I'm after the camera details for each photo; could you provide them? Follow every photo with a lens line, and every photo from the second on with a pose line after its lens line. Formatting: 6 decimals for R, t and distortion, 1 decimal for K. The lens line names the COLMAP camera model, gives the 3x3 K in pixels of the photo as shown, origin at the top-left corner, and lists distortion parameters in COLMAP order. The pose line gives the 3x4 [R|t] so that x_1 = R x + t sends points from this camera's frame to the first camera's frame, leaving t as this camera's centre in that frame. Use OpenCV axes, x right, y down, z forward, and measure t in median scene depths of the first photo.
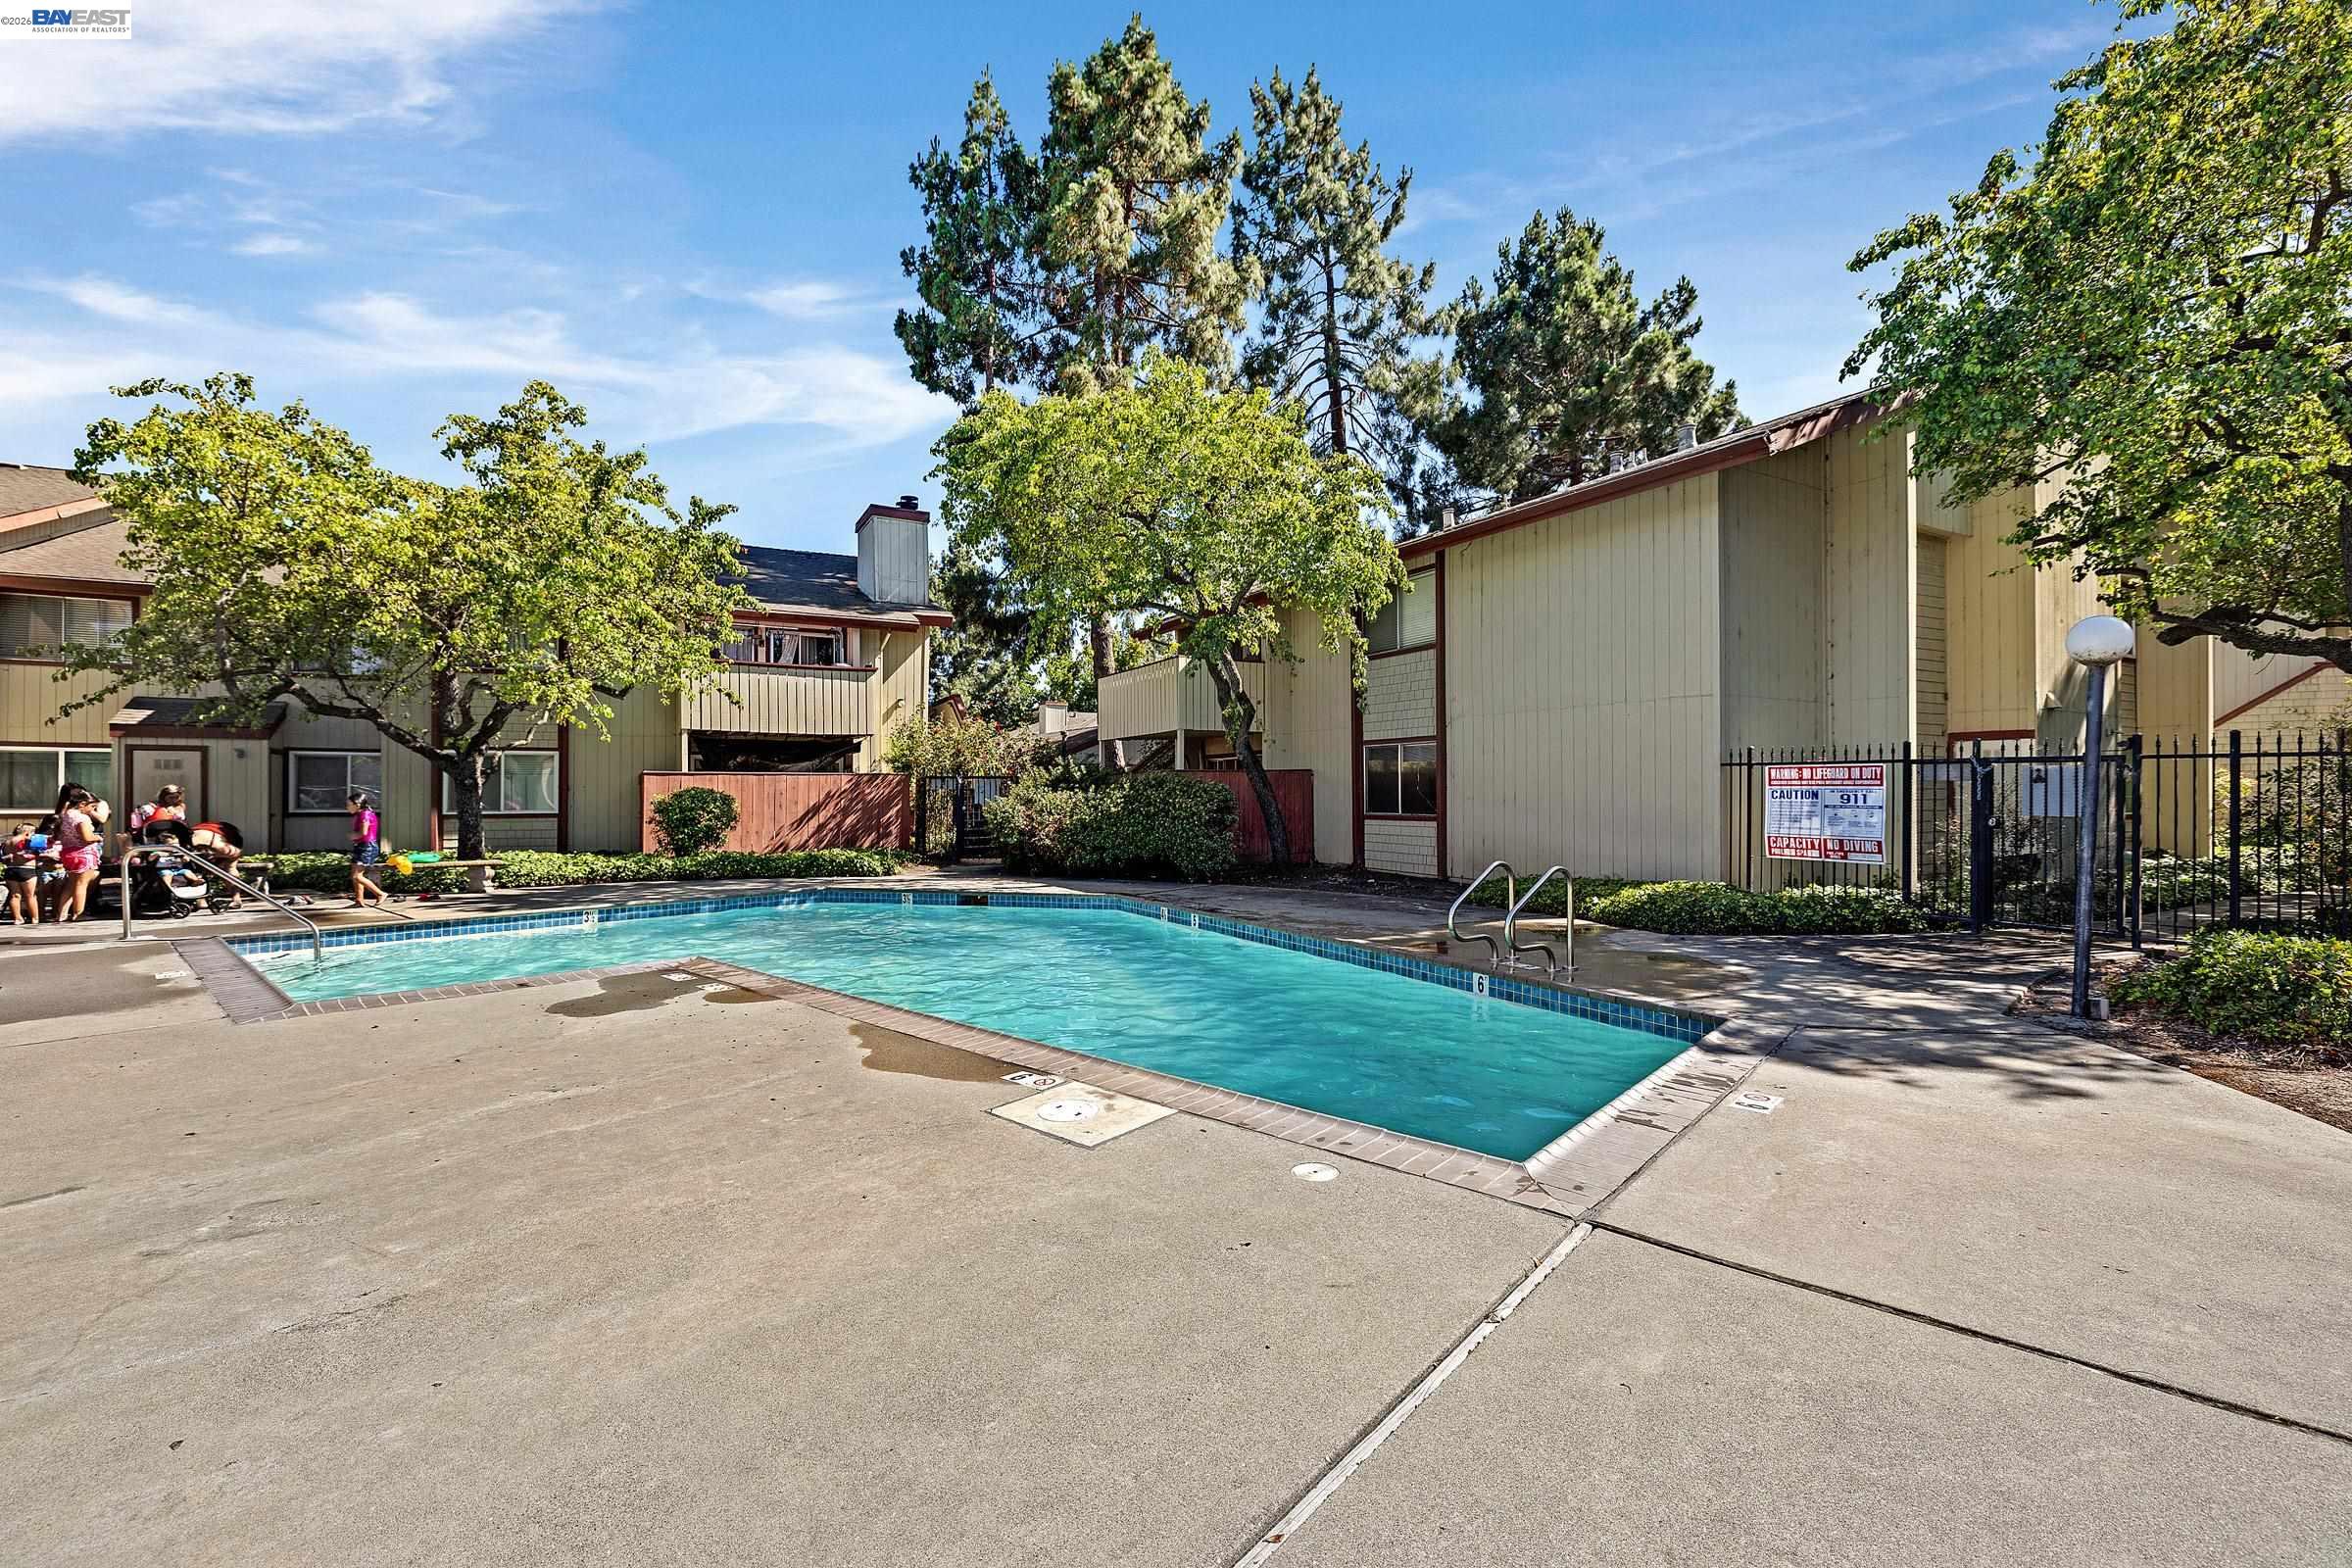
lens RADIAL K [[984.3, 0, 1171.4], [0, 984.3, 790.2], [0, 0, 1]] dist [-0.000956, 0.000199]
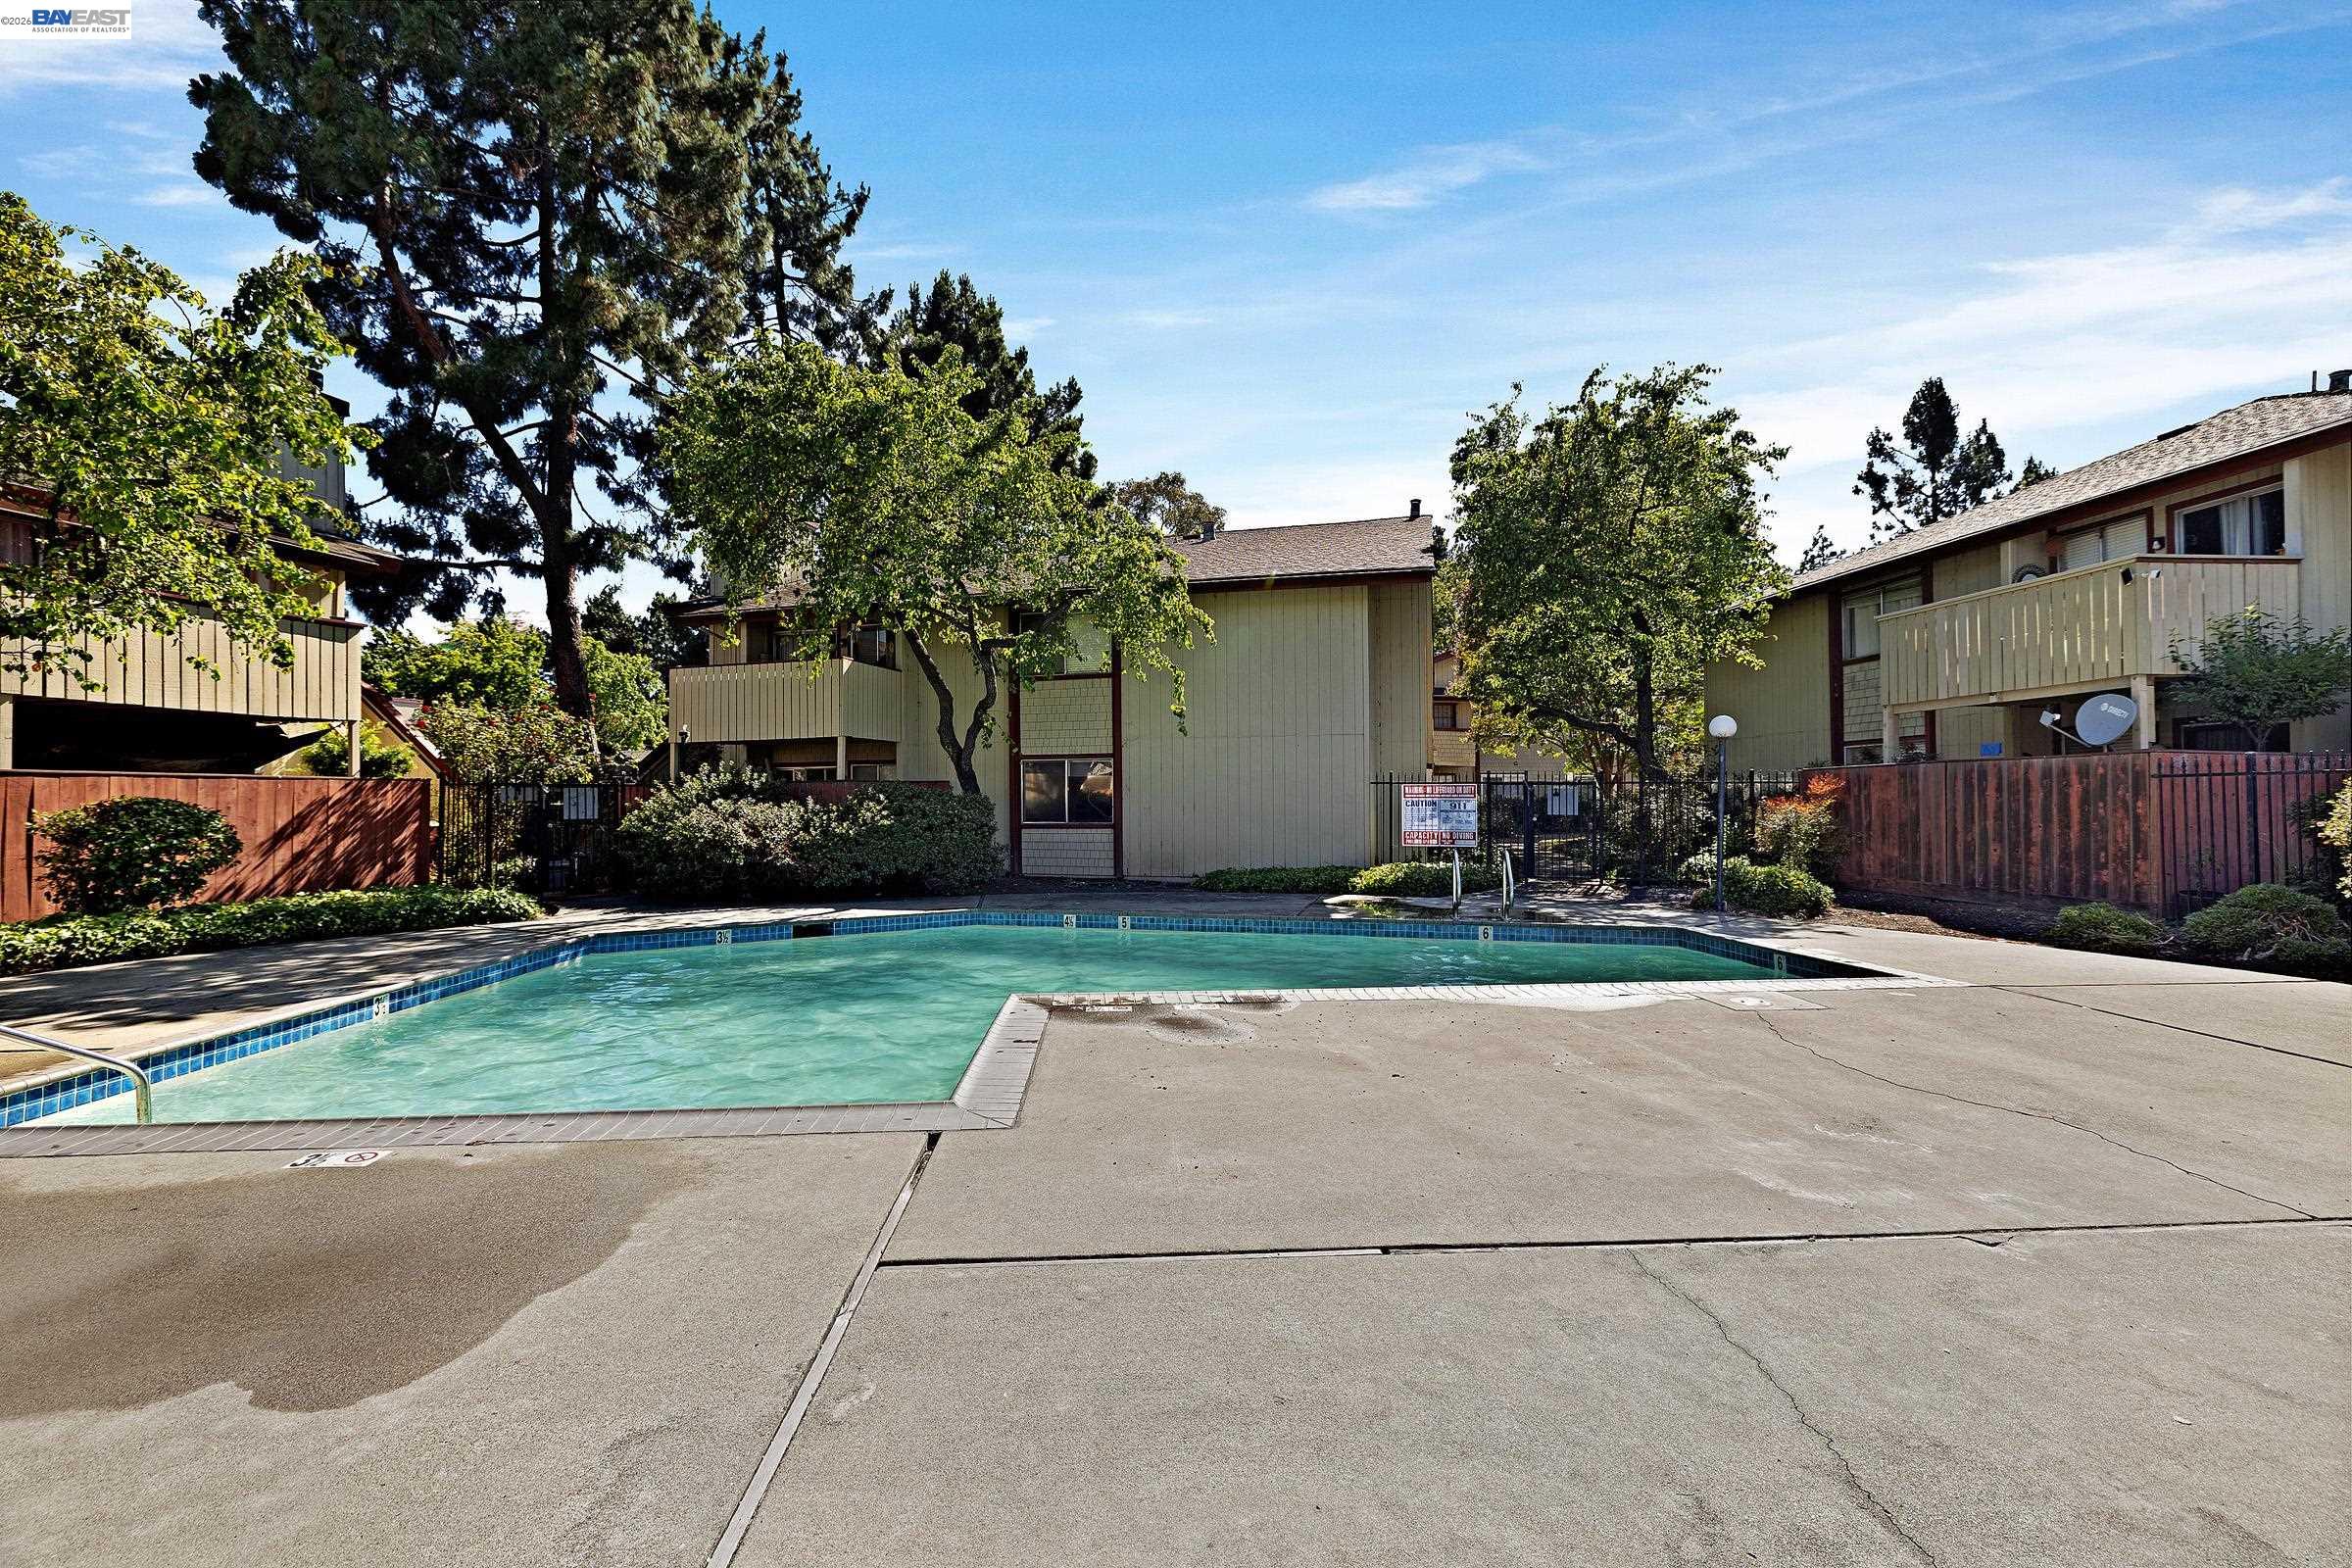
lens RADIAL K [[984.3, 0, 1171.0], [0, 984.3, 787.7], [0, 0, 1]] dist [-0.000956, 0.000199]
pose [[0.689326, 0.009502, 0.724389, -0.497871], [0.001170, 0.999898, -0.014229, 0.000709], [-0.724451, 0.010655, 0.689244, 0.153658]]
